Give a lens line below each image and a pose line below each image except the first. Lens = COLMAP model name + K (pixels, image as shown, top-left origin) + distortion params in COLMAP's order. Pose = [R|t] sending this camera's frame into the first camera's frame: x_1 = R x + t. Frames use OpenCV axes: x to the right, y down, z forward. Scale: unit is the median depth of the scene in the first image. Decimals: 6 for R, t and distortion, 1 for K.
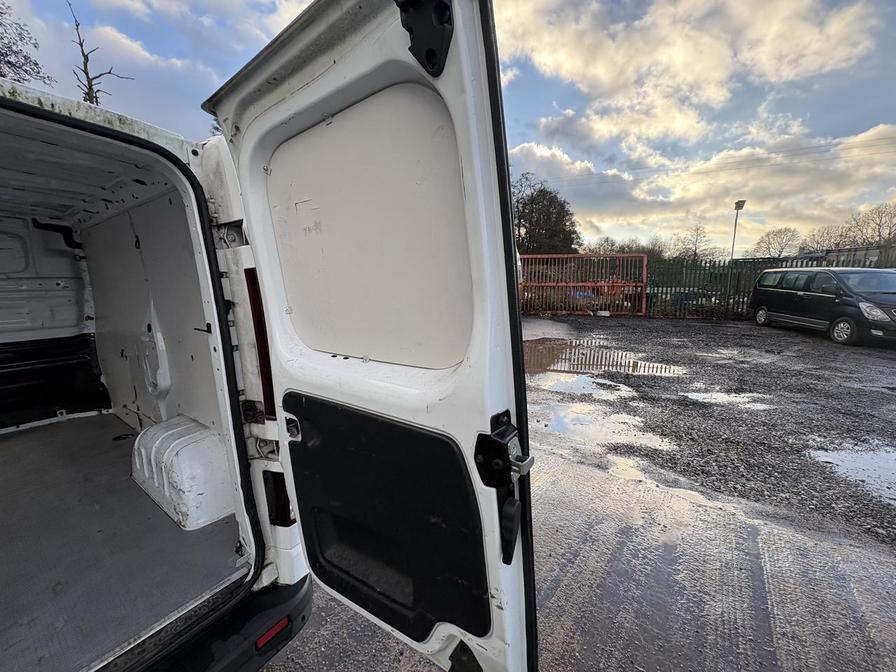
lens RADIAL K [[355.4, 0, 448.0], [0, 355.4, 336.0], [0, 0, 1]] dist [-0.001883, 0.000005]
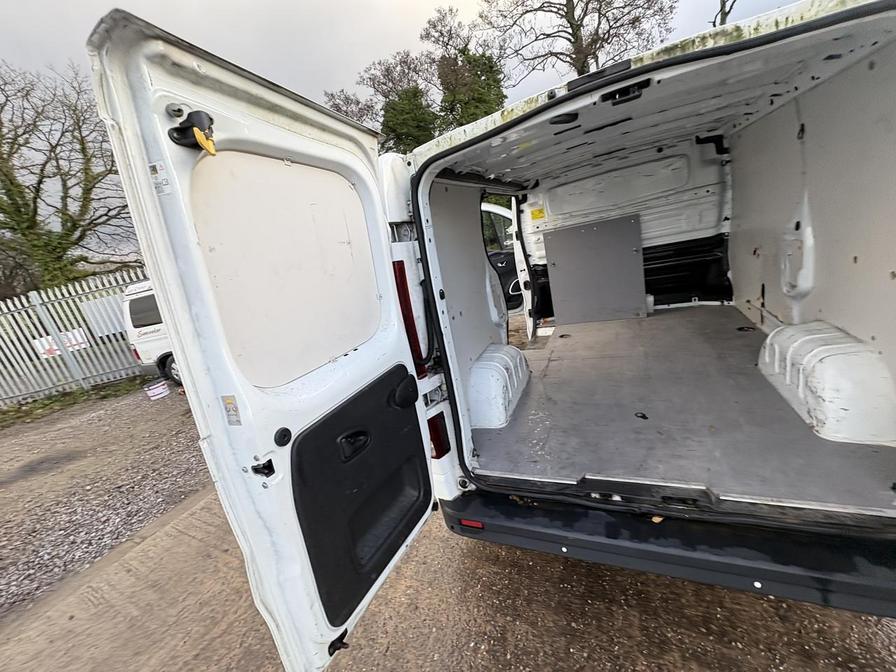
lens RADIAL K [[355.2, 0, 446.7], [0, 355.2, 333.9], [0, 0, 1]] dist [0.000142, 0.000735]
pose [[0.190132, 0.226155, -0.955355, -0.054949], [0.057384, 0.968882, 0.240778, -0.041023], [0.980080, -0.100602, 0.171238, -0.205007]]
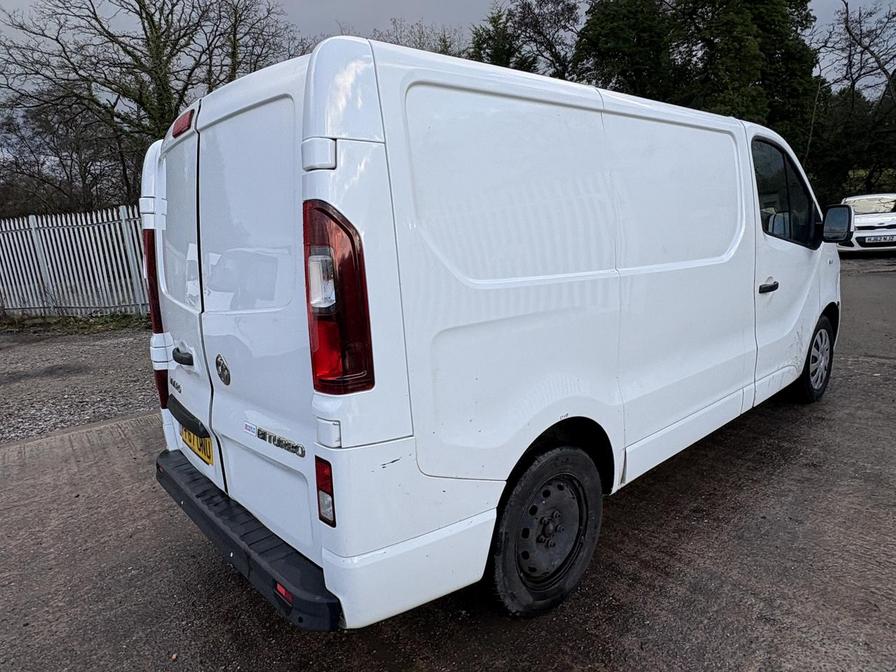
lens RADIAL K [[549.2, 0, 451.2], [0, 549.2, 339.6], [0, 0, 1]] dist [-0.001868, -0.000589]
pose [[-0.224249, 0.213481, -0.950862, 0.616165], [-0.087674, 0.967335, 0.237856, -0.203844], [0.970580, 0.136705, -0.198207, 1.520152]]
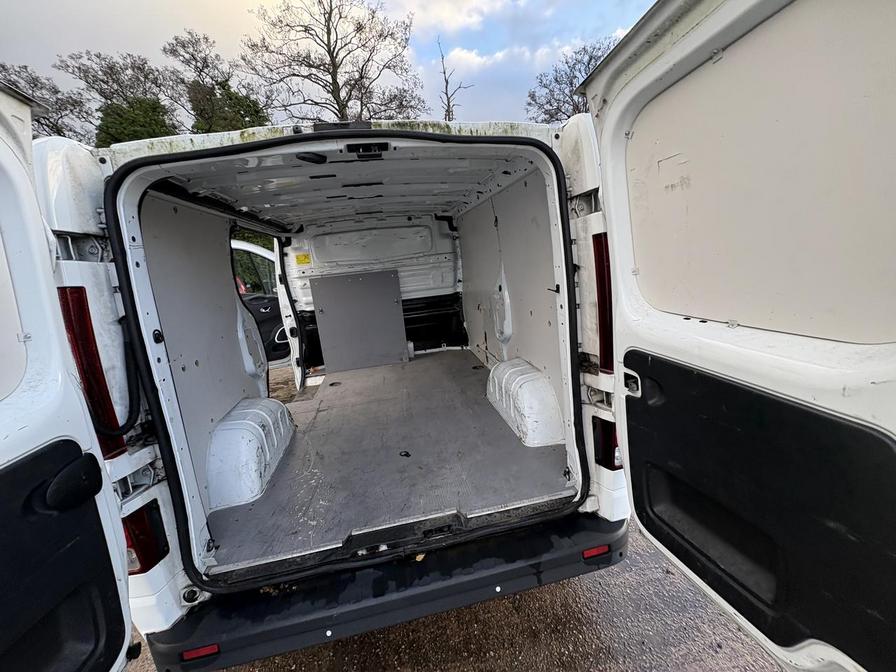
lens RADIAL K [[355.4, 0, 448.0], [0, 355.4, 336.0], [0, 0, 1]] dist [-0.001883, 0.000005]
pose [[0.713345, 0.096183, -0.694181, -0.089866], [-0.019002, 0.992828, 0.118035, 0.001728], [0.700555, -0.071009, 0.710056, -0.112332]]
